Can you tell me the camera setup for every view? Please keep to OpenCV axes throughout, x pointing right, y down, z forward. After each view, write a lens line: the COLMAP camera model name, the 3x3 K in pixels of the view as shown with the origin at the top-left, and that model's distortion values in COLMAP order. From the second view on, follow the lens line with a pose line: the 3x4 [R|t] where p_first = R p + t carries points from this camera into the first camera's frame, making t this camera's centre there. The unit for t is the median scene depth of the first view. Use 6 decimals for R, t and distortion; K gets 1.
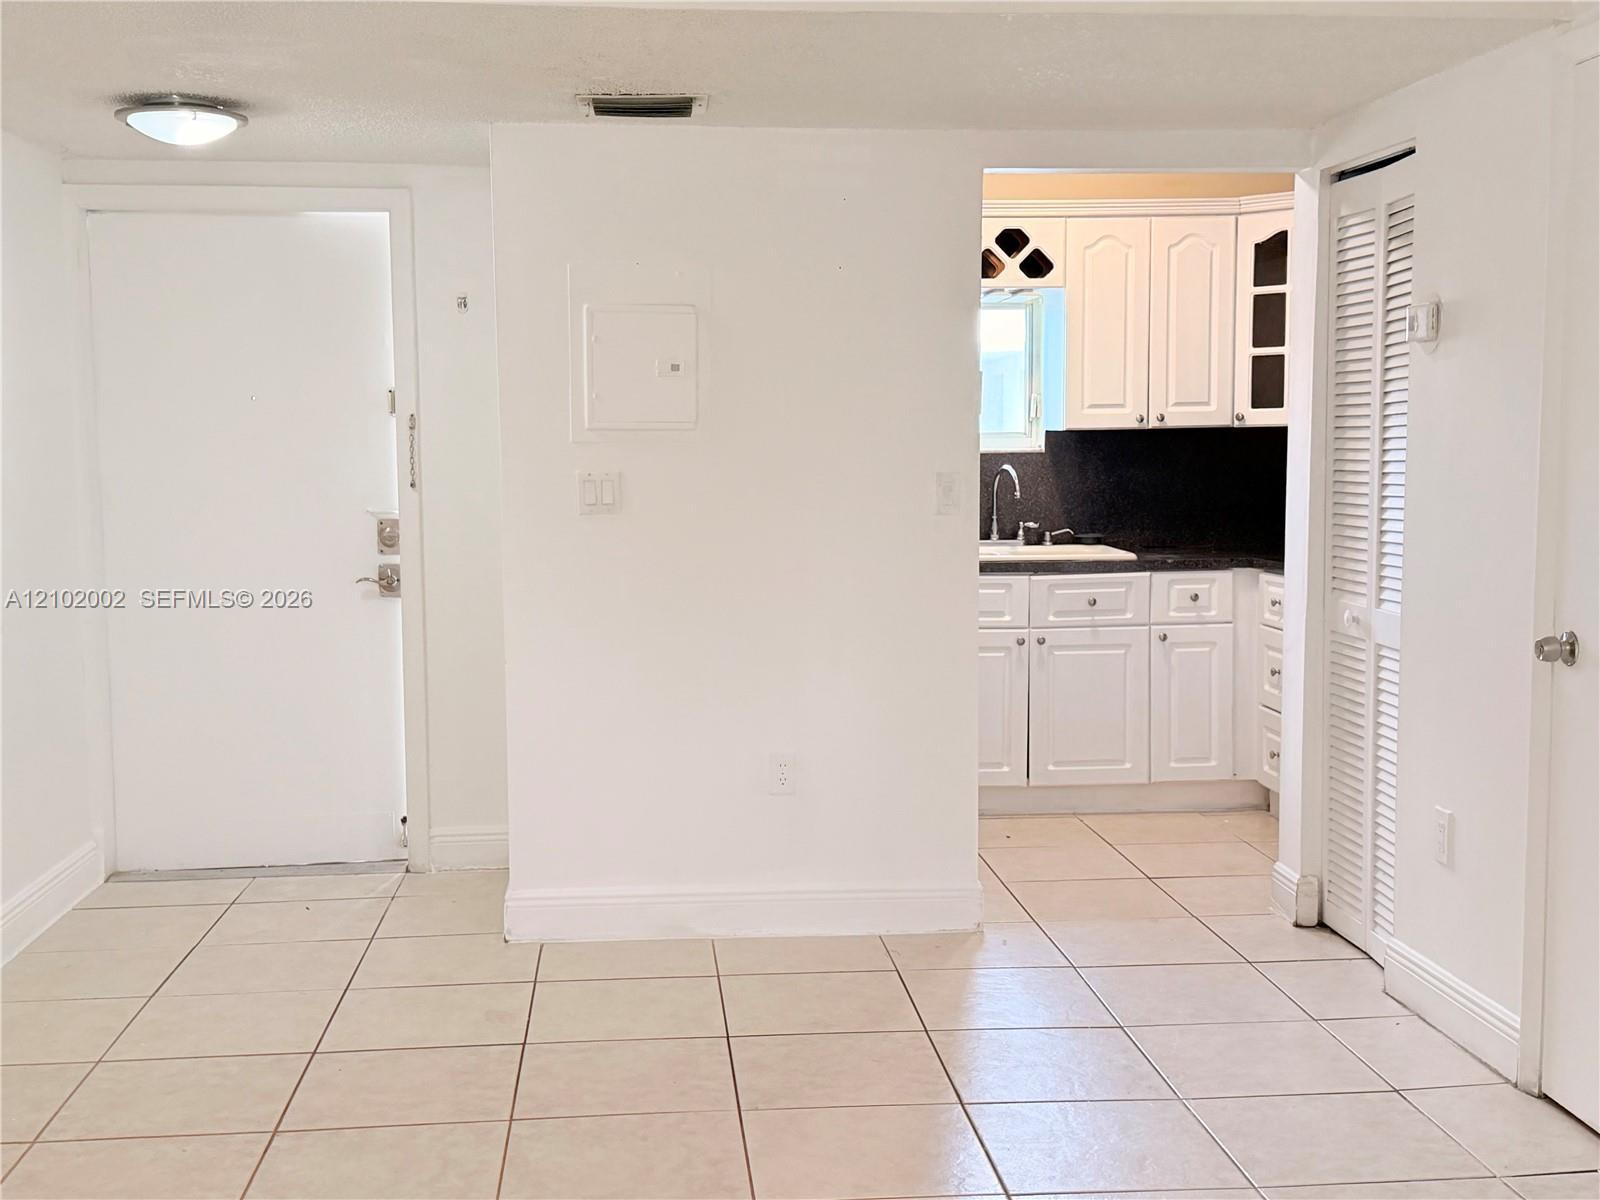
lens RADIAL K [[1862.1, 0, 794.2], [0, 1862.1, 594.2], [0, 0, 1]] dist [0.115633, 0.000000]
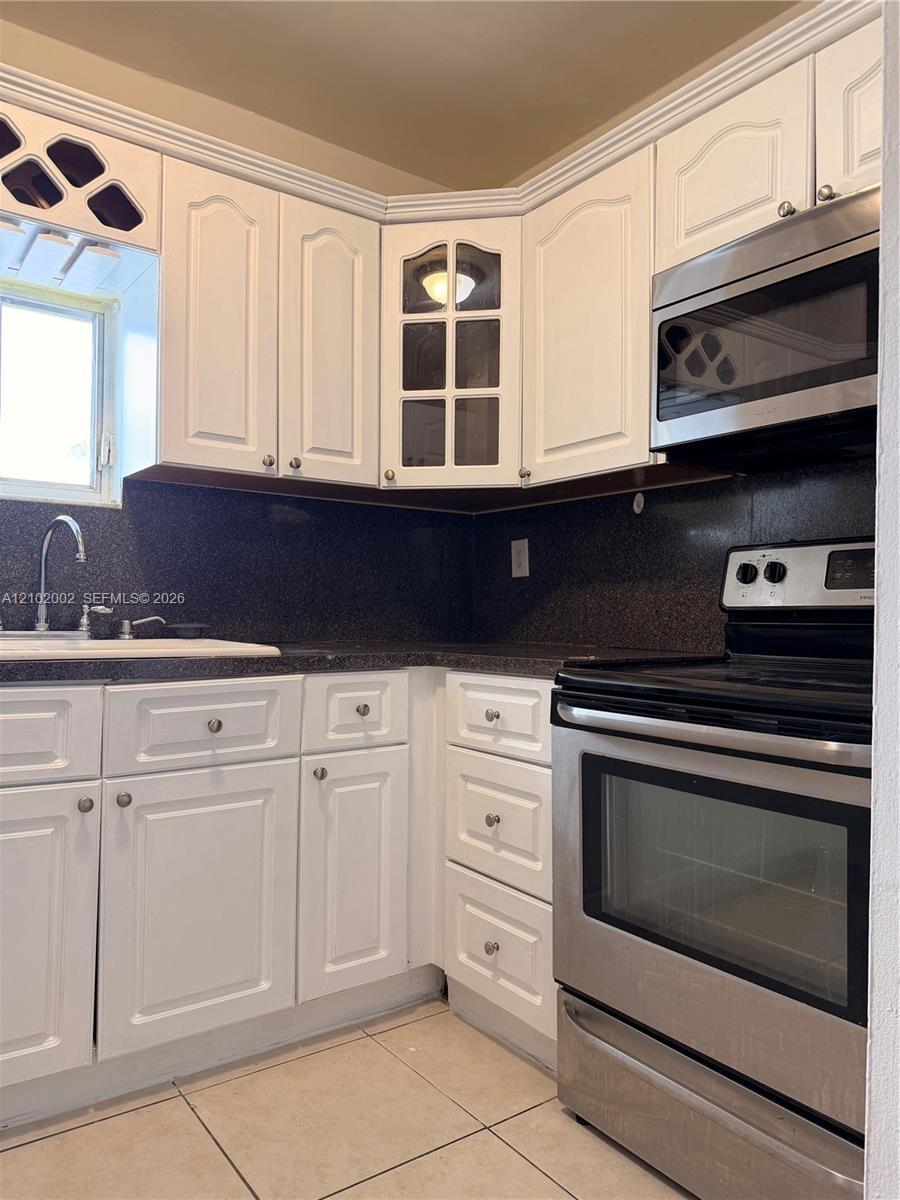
lens RADIAL K [[849.0, 0, 455.1], [0, 849.0, 598.6], [0, 0, 1]] dist [0.056526, -0.066383]
pose [[0.857011, 0.025645, 0.514659, 0.080389], [0.026367, 0.995270, -0.093499, -0.008724], [-0.514622, 0.093699, 0.852282, 0.698666]]
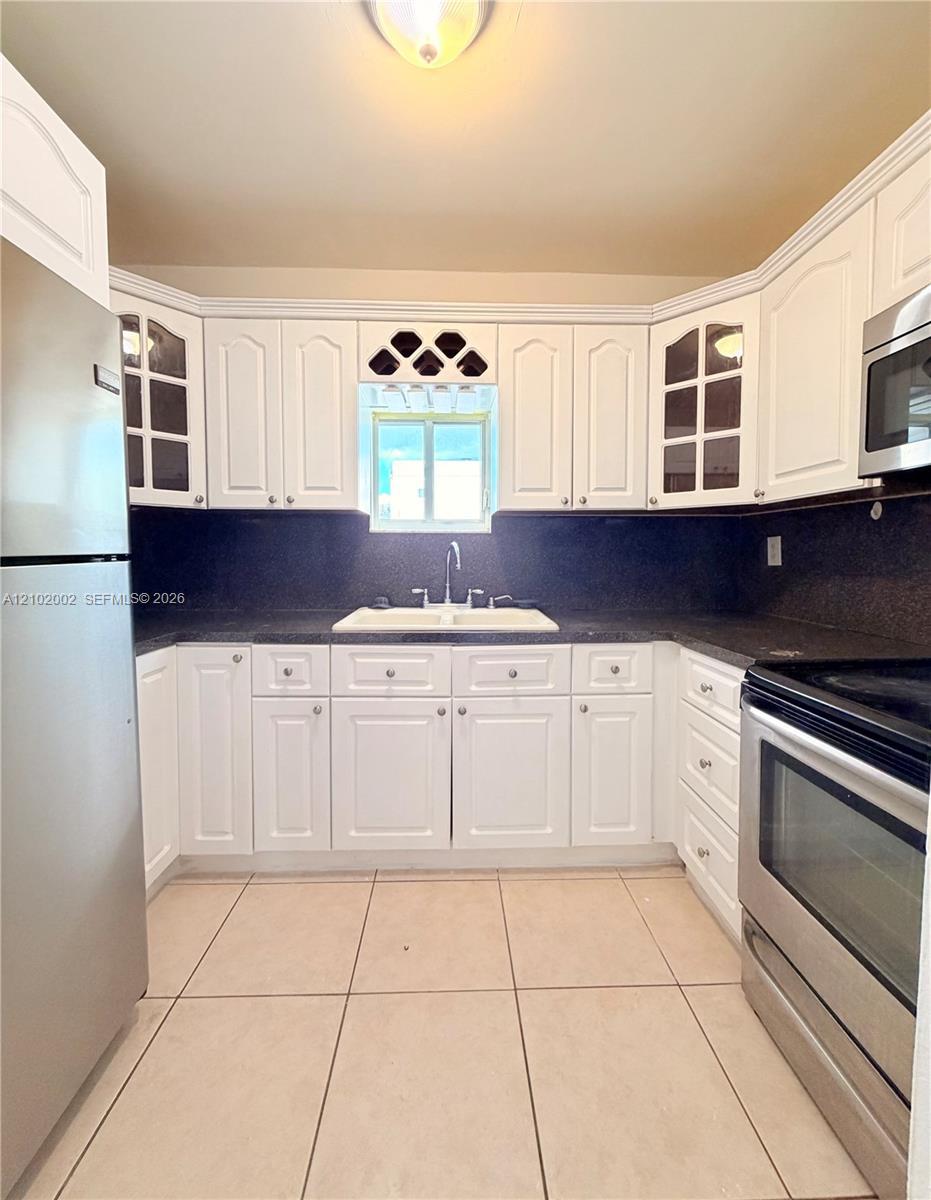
lens RADIAL K [[498.6, 0, 462.8], [0, 498.6, 575.0], [0, 0, 1]] dist [-0.003009, 0.001052]
pose [[0.998150, 0.010891, -0.059813, 0.143710], [-0.013224, 0.999162, -0.038744, -0.037050], [0.059341, 0.039464, 0.997457, 0.706909]]
